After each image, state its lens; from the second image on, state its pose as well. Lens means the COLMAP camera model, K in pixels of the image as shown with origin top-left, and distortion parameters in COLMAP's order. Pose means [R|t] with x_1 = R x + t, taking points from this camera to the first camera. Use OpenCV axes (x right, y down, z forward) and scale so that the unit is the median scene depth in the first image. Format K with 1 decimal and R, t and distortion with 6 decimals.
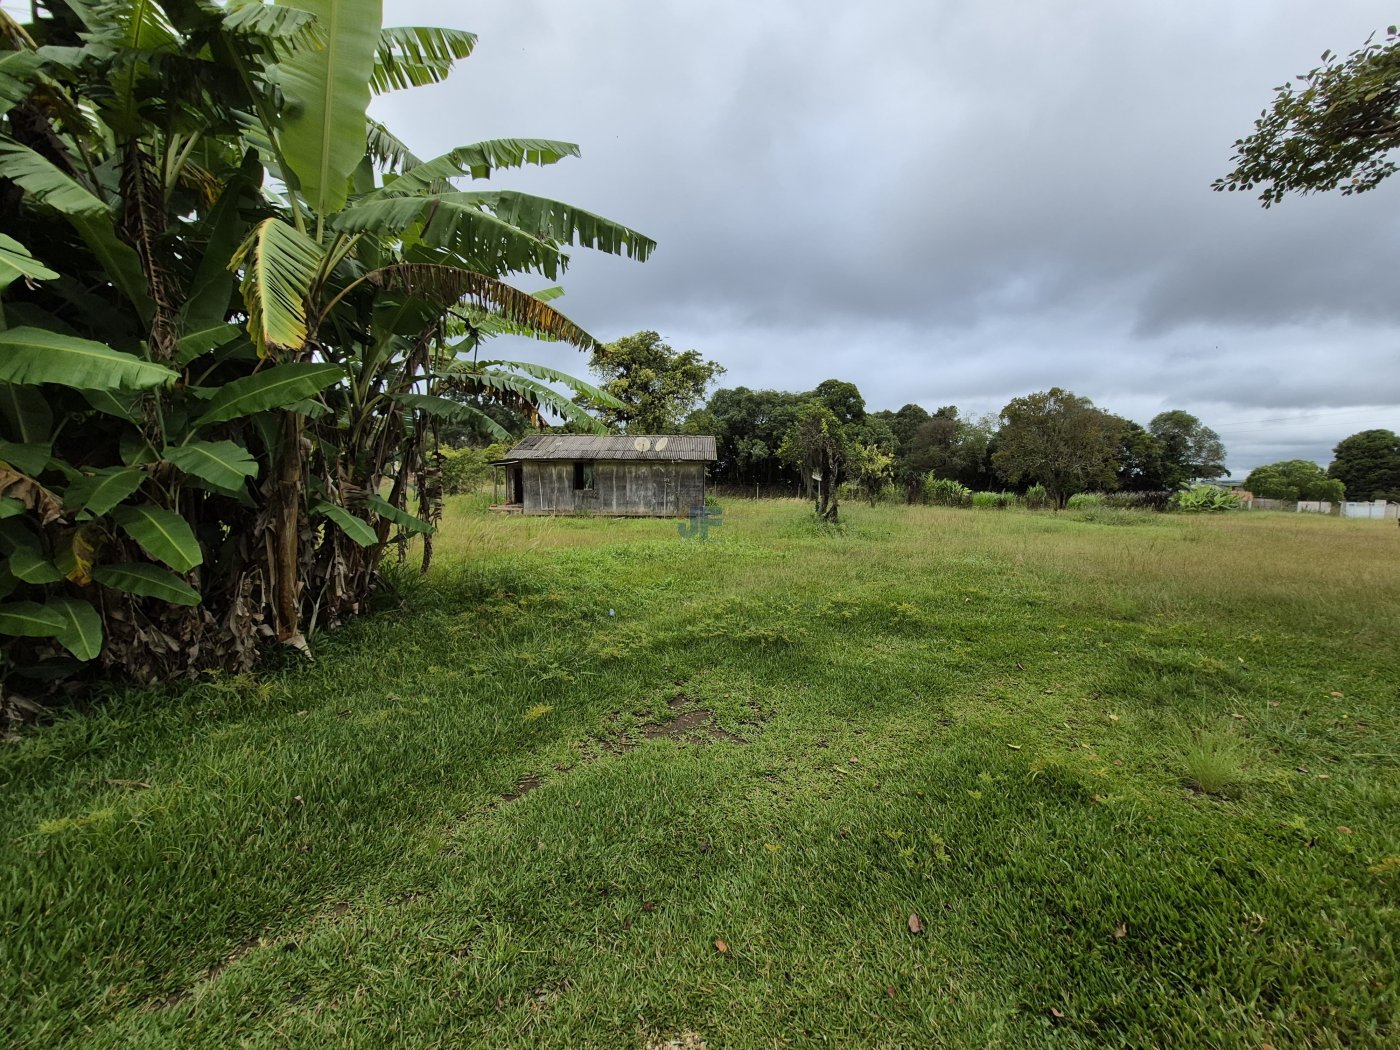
lens RADIAL K [[562.6, 0, 731.0], [0, 562.6, 521.2], [0, 0, 1]] dist [-0.000566, -0.000564]
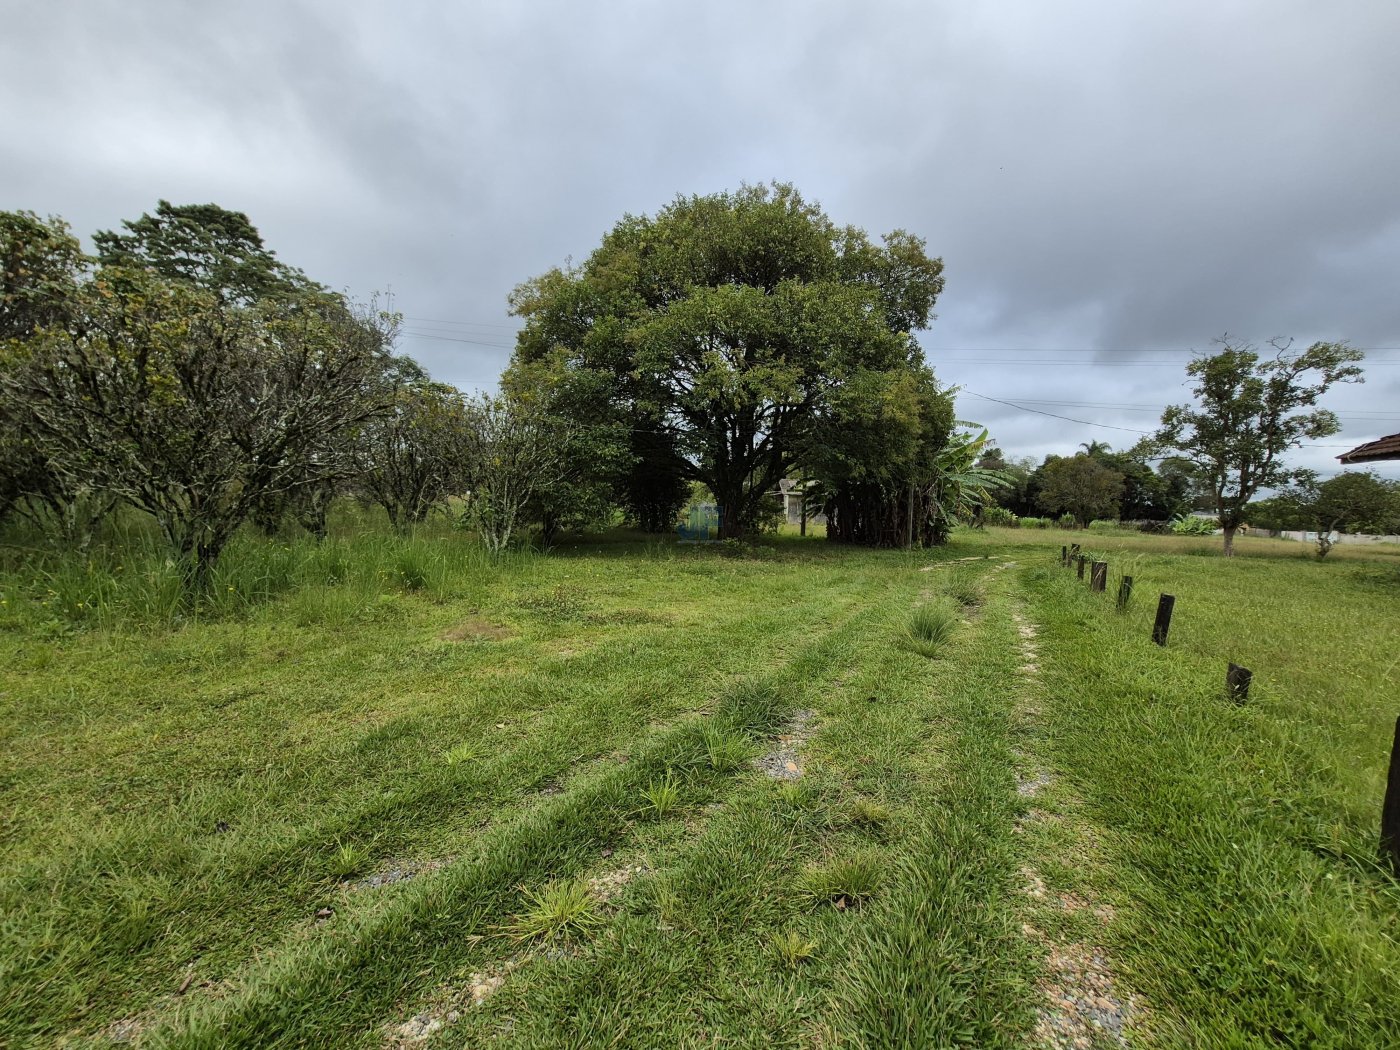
lens RADIAL K [[562.6, 0, 722.5], [0, 562.6, 523.5], [0, 0, 1]] dist [-0.000566, -0.000564]
pose [[0.998751, 0.024231, -0.043696, -0.277451], [-0.025477, 0.999278, -0.028198, 0.024316], [0.042981, 0.029276, 0.998647, -0.476504]]
